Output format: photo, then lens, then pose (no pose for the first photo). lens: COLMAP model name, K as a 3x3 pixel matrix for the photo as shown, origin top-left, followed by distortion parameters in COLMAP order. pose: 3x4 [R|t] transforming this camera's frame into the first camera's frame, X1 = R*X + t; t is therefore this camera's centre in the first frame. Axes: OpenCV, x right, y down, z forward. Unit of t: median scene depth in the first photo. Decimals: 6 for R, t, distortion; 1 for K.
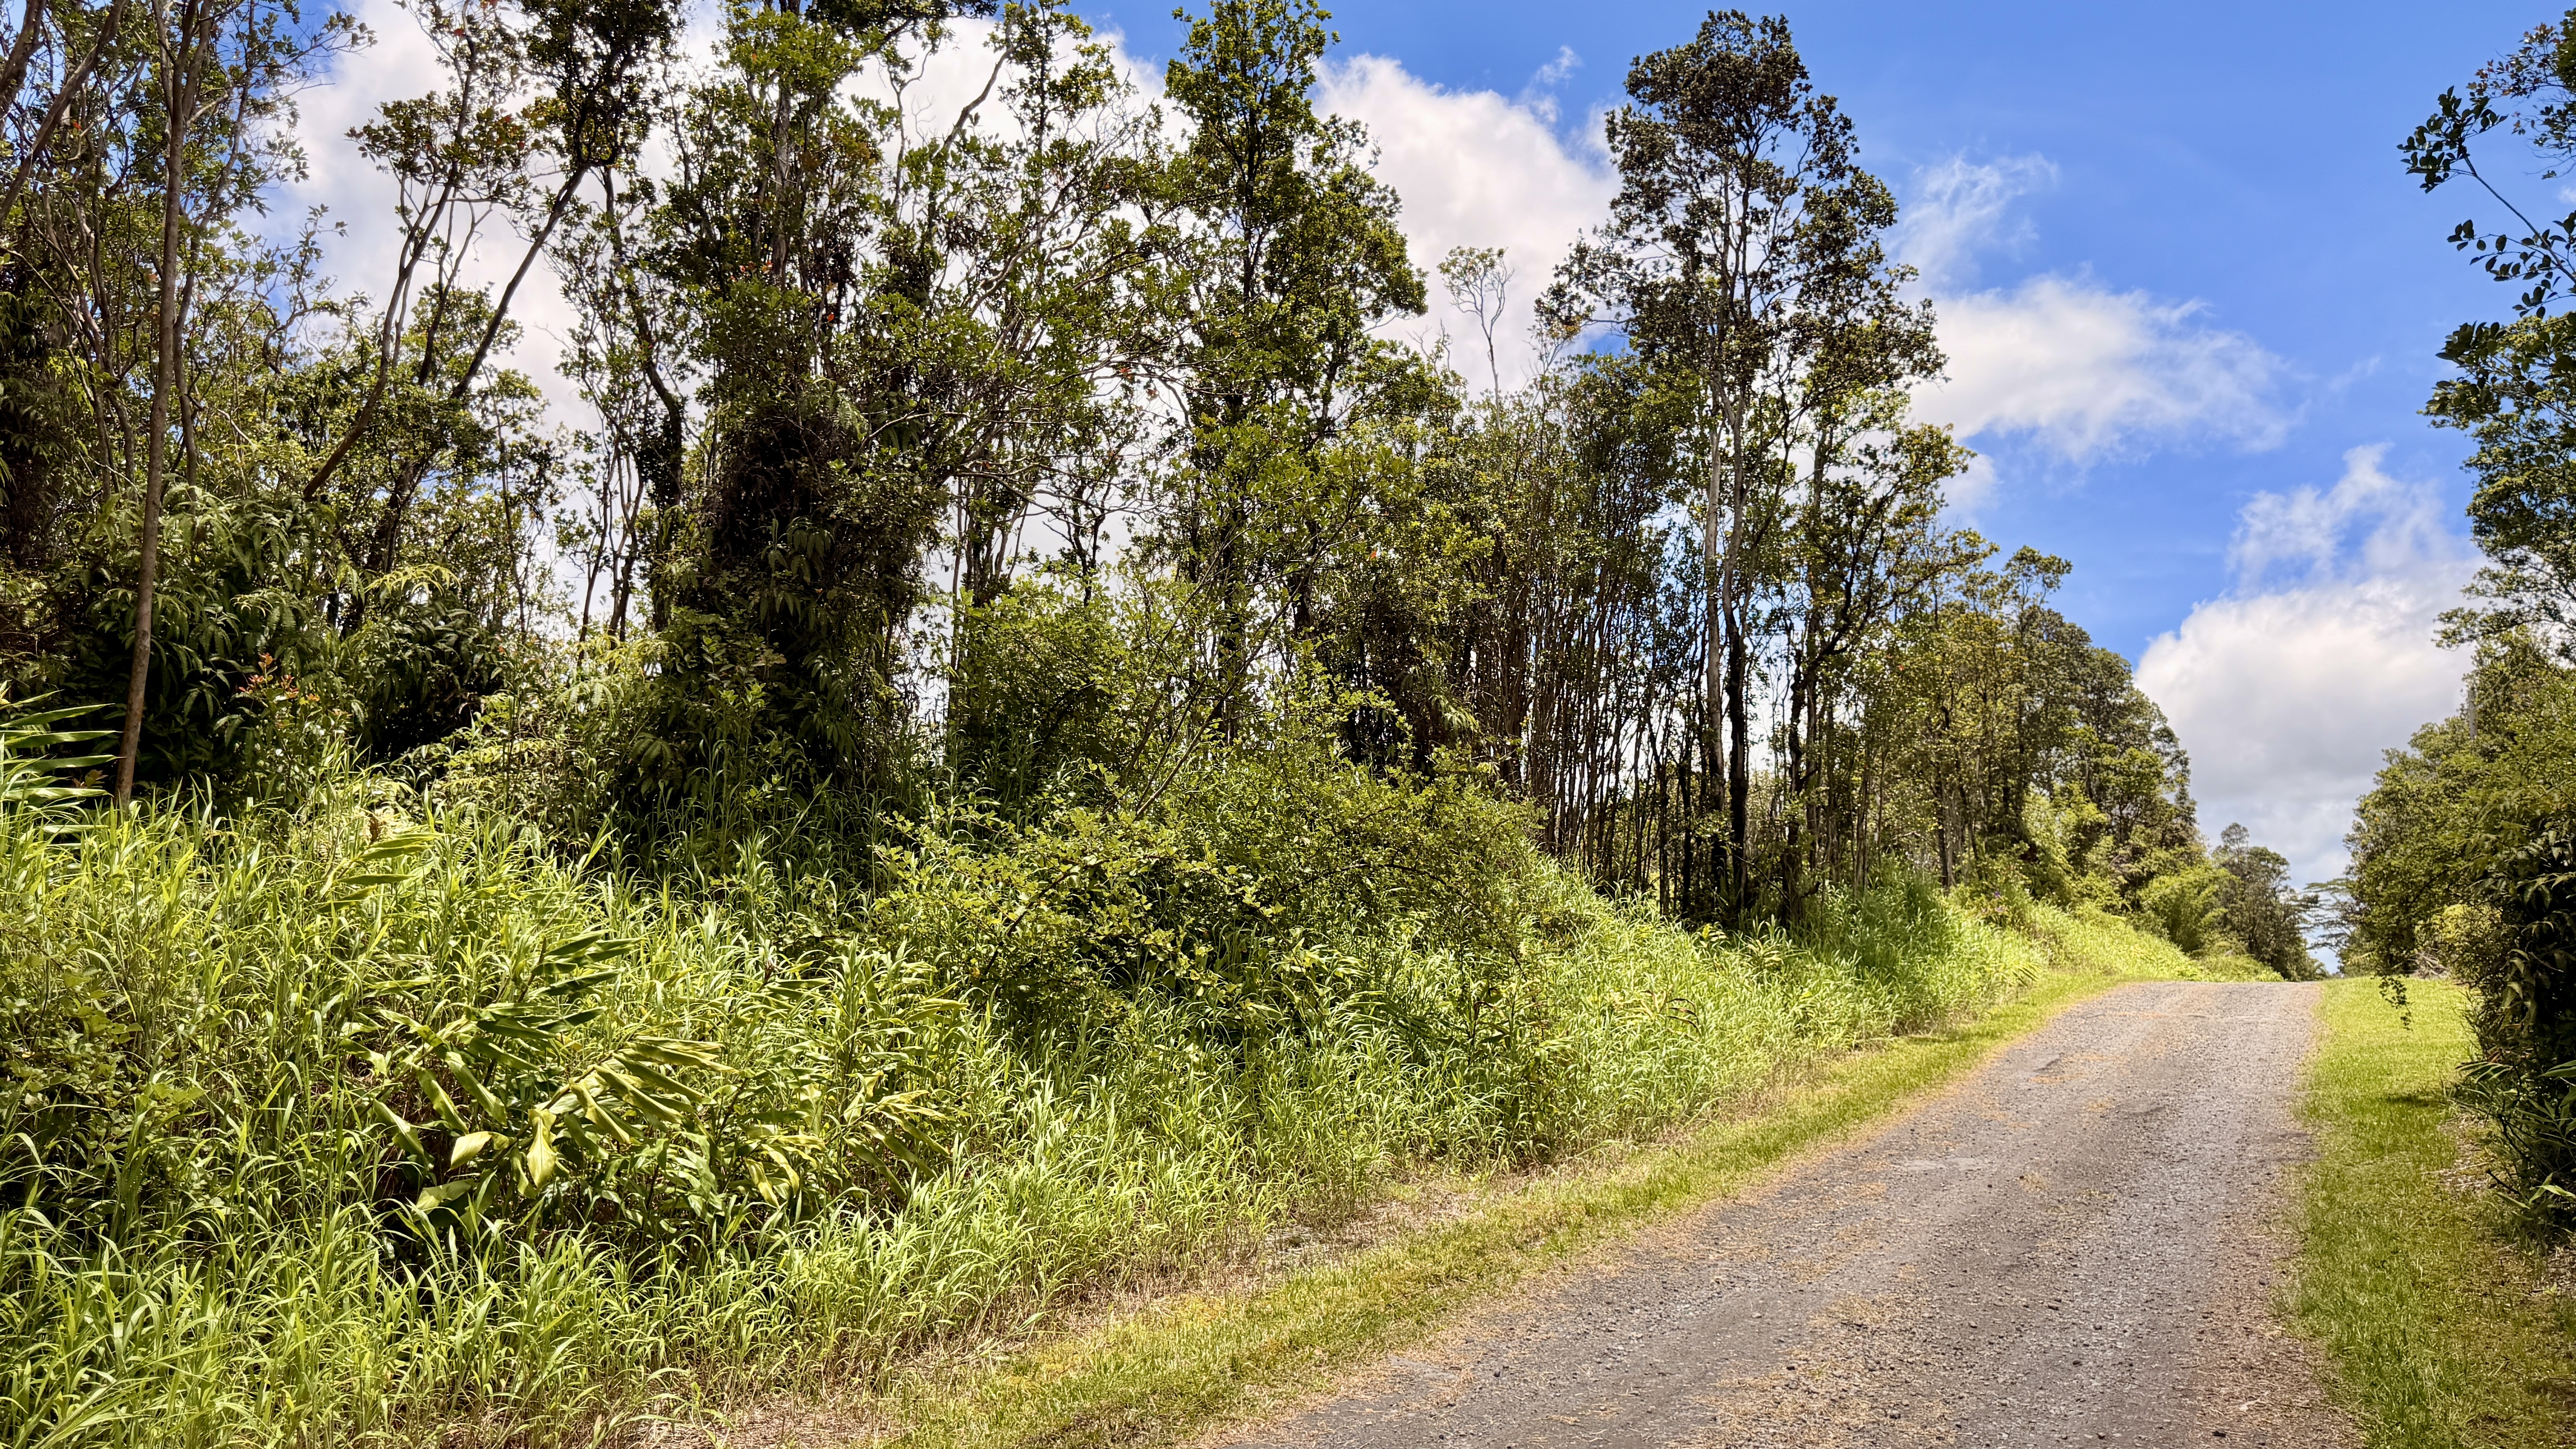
lens RADIAL K [[1822.7, 0, 1296.2], [0, 1822.7, 726.4], [0, 0, 1]] dist [0.056848, -0.081542]
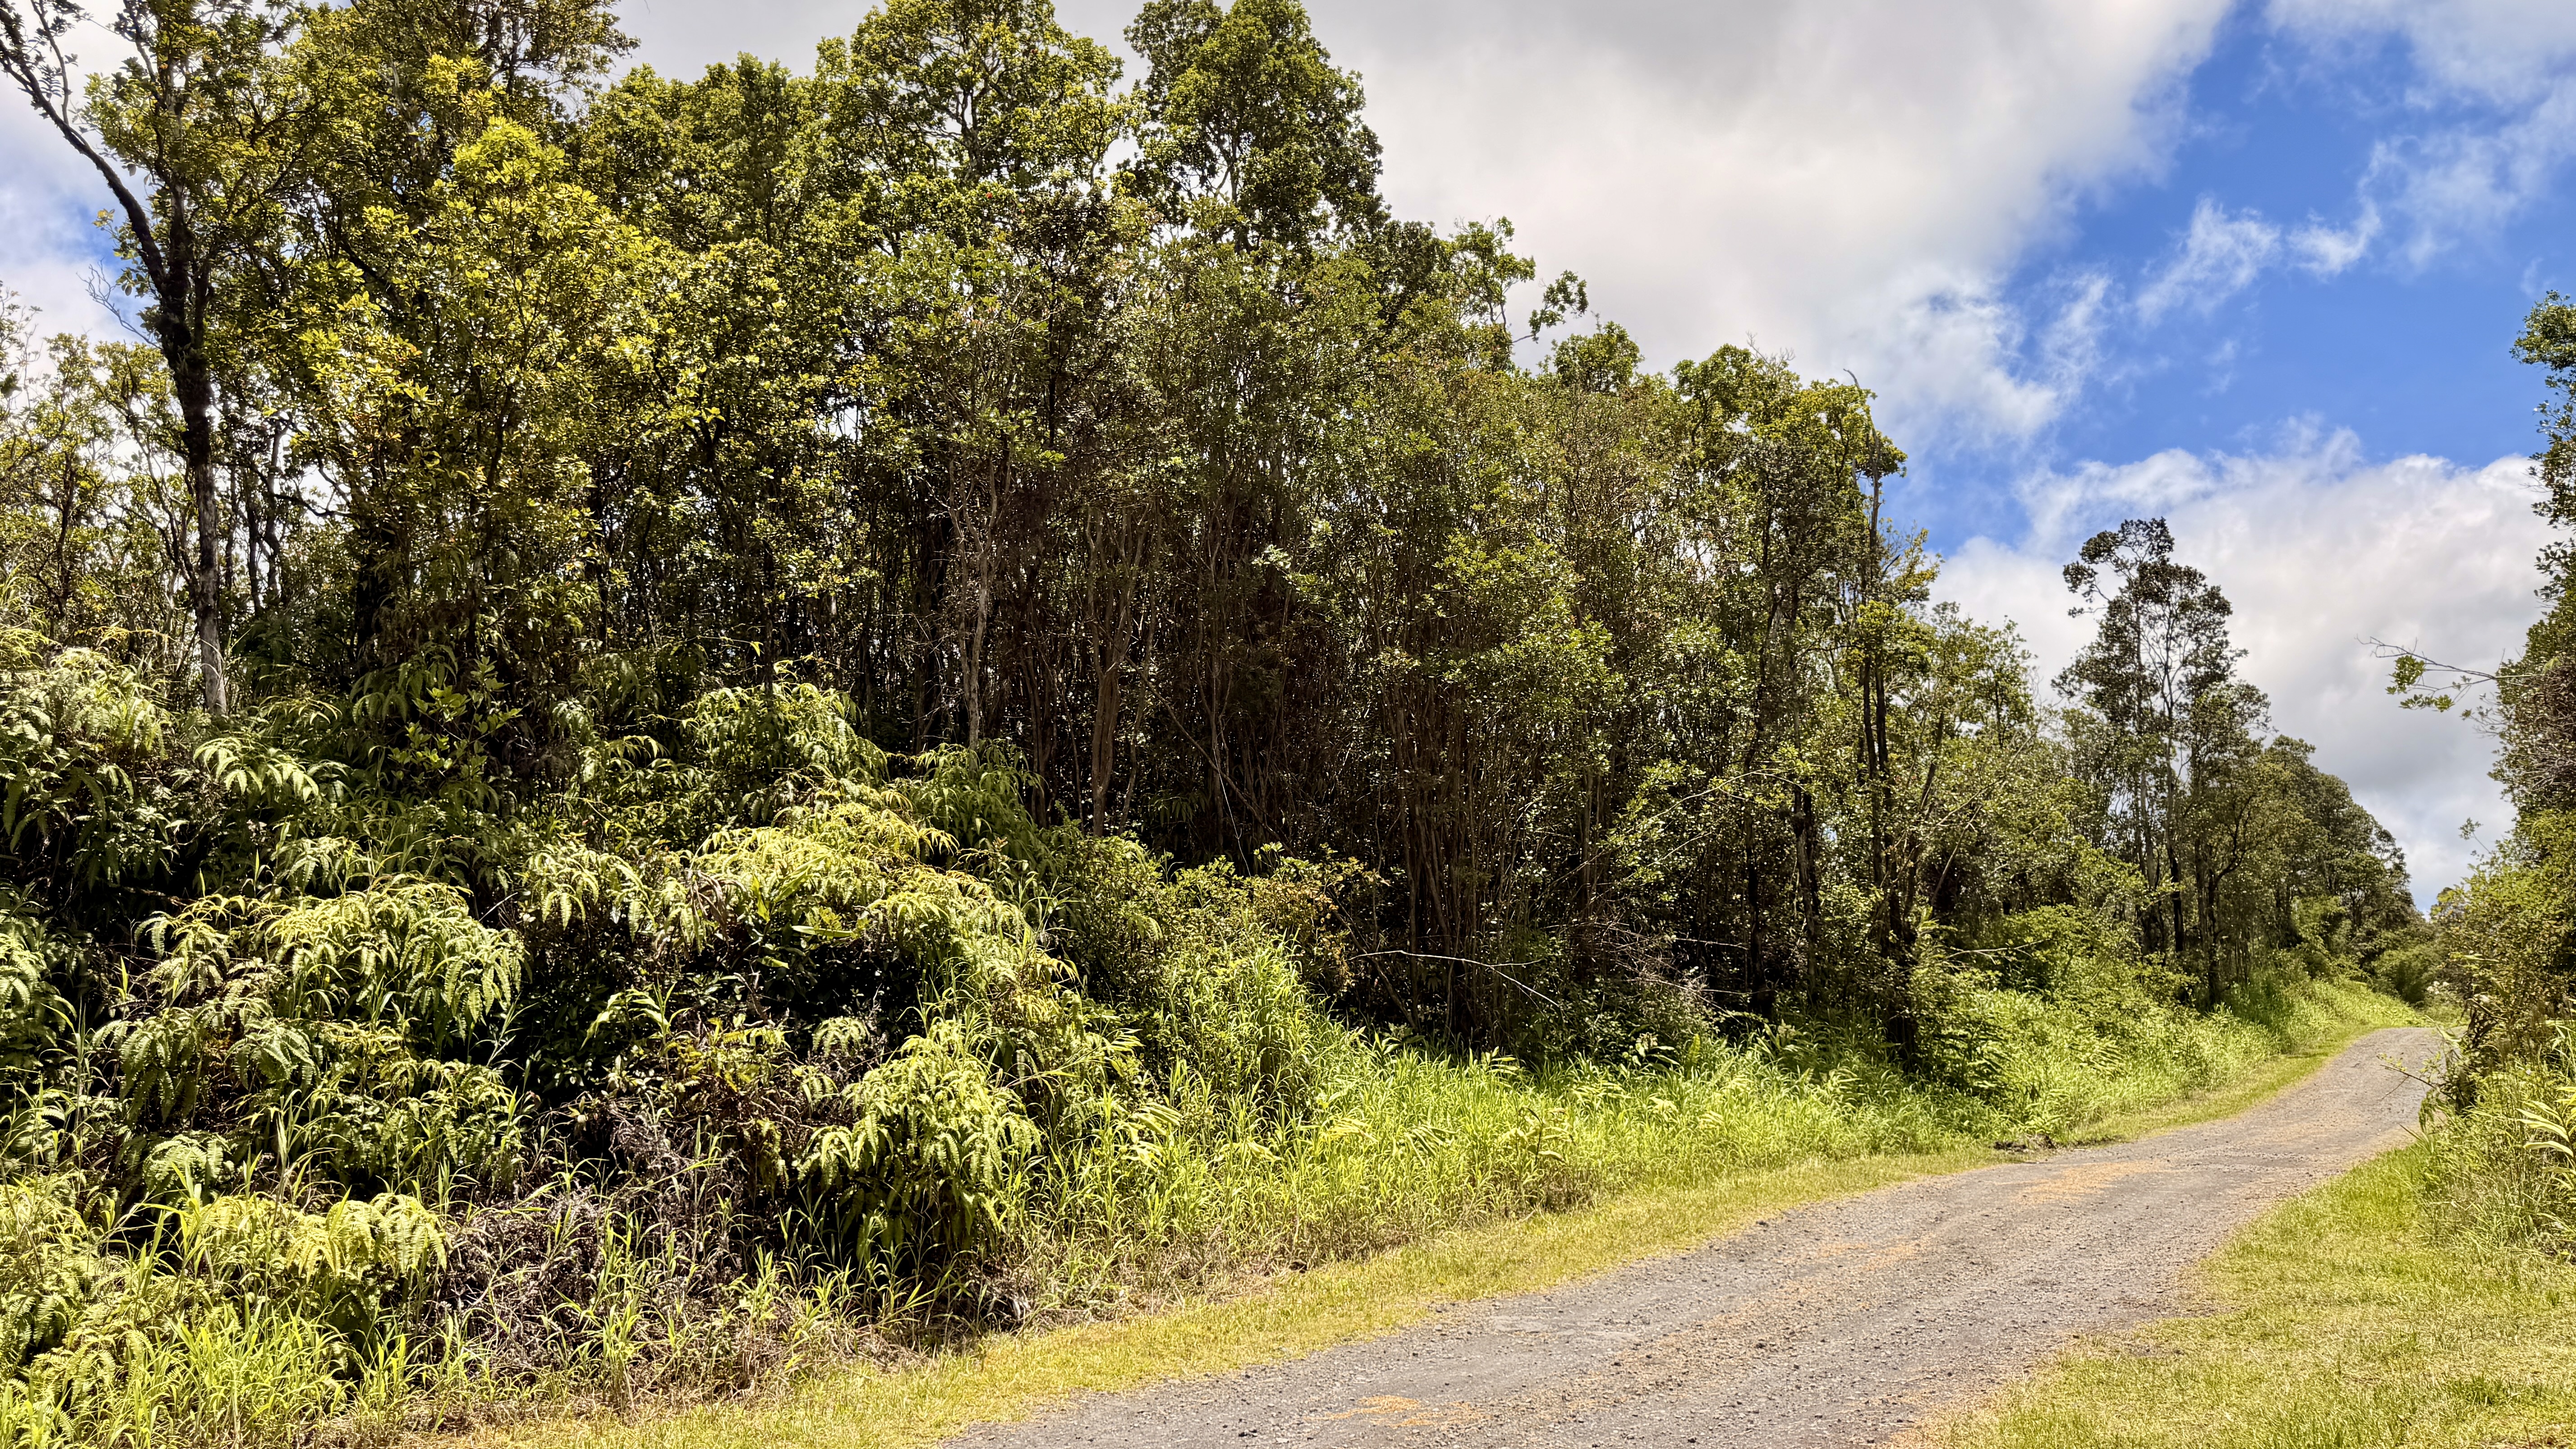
lens RADIAL K [[1822.7, 0, 1287.2], [0, 1822.7, 710.6], [0, 0, 1]] dist [0.056848, -0.081542]
pose [[0.995735, -0.028500, -0.087743, -0.227258], [0.024862, 0.998796, -0.042284, -0.061908], [0.088842, 0.039922, 0.995245, -0.455337]]
